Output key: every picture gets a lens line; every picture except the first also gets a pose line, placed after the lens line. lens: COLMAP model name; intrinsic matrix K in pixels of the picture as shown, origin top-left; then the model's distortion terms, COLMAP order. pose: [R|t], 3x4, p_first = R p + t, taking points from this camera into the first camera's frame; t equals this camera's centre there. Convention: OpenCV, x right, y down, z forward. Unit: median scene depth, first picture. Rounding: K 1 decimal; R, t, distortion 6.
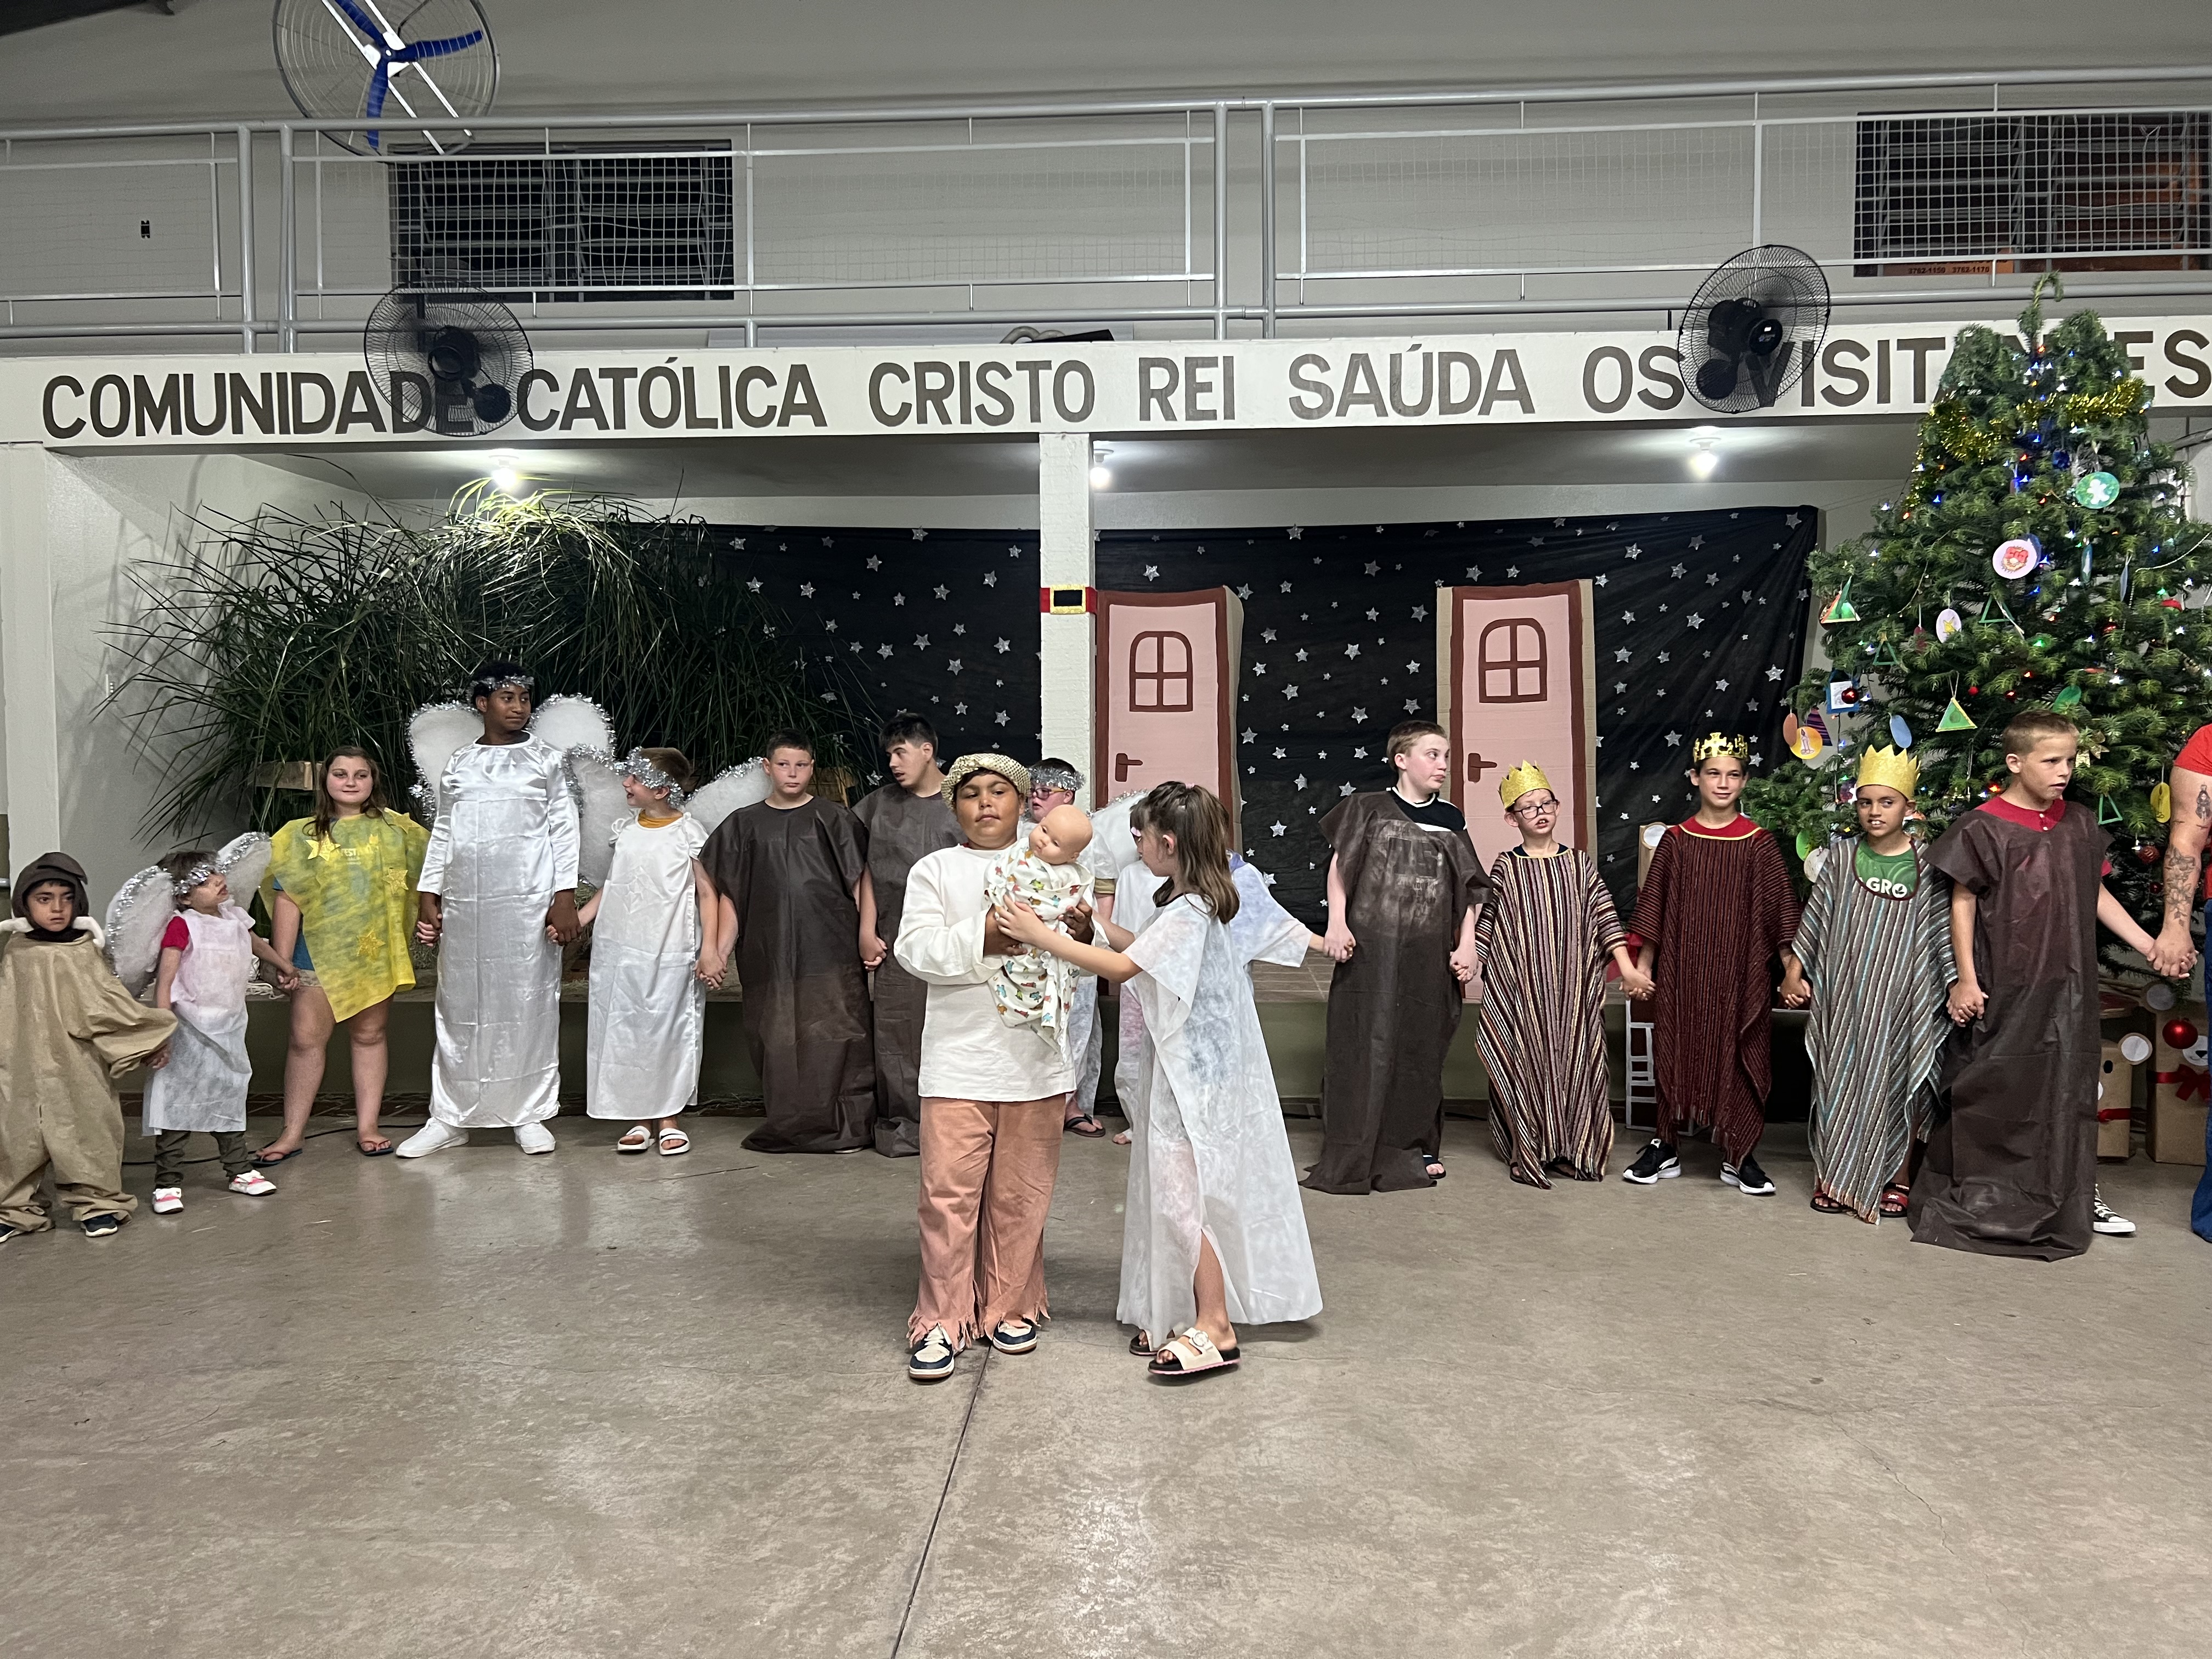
lens RADIAL K [[1755.9, 0, 1112.6], [0, 1755.9, 812.3], [0, 0, 1]] dist [0.035740, -0.033709]
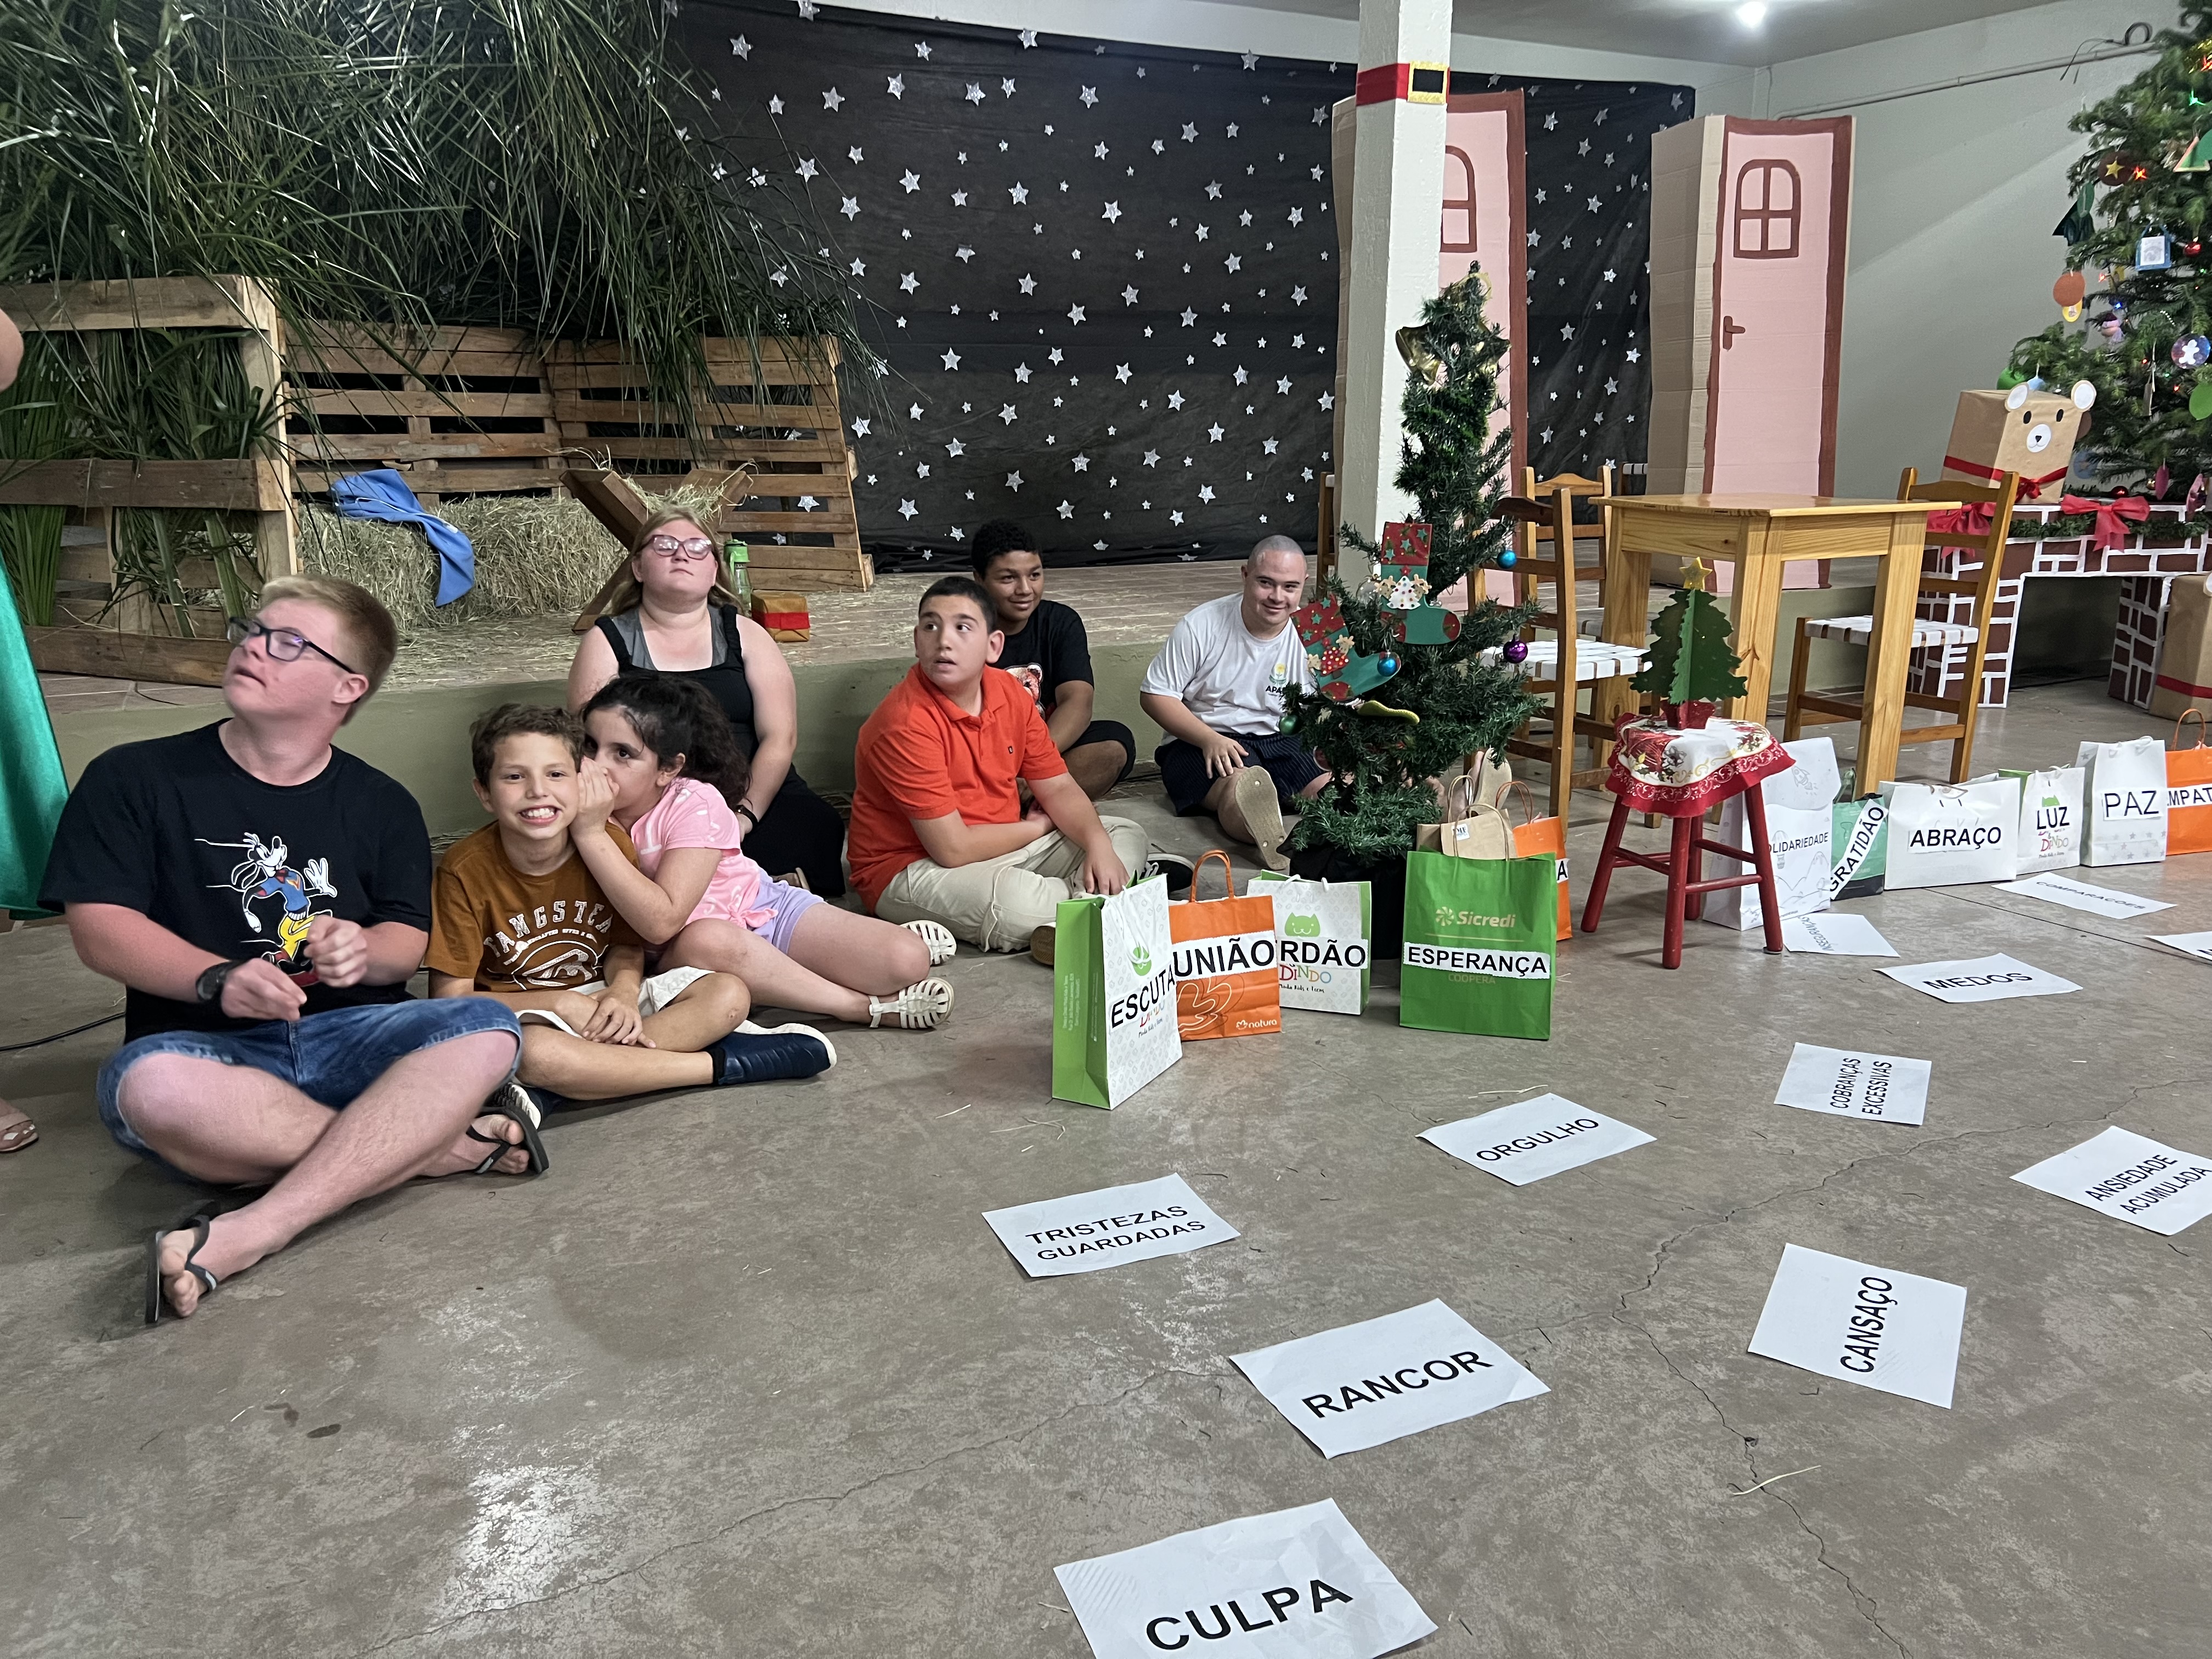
lens RADIAL K [[1755.9, 0, 1103.0], [0, 1755.9, 822.4], [0, 0, 1]] dist [0.035740, -0.033709]
pose [[0.852070, -0.114433, 0.510766, -0.557164], [0.016467, 0.981187, 0.192356, 0.041299], [-0.523169, -0.155490, 0.837924, 0.380017]]
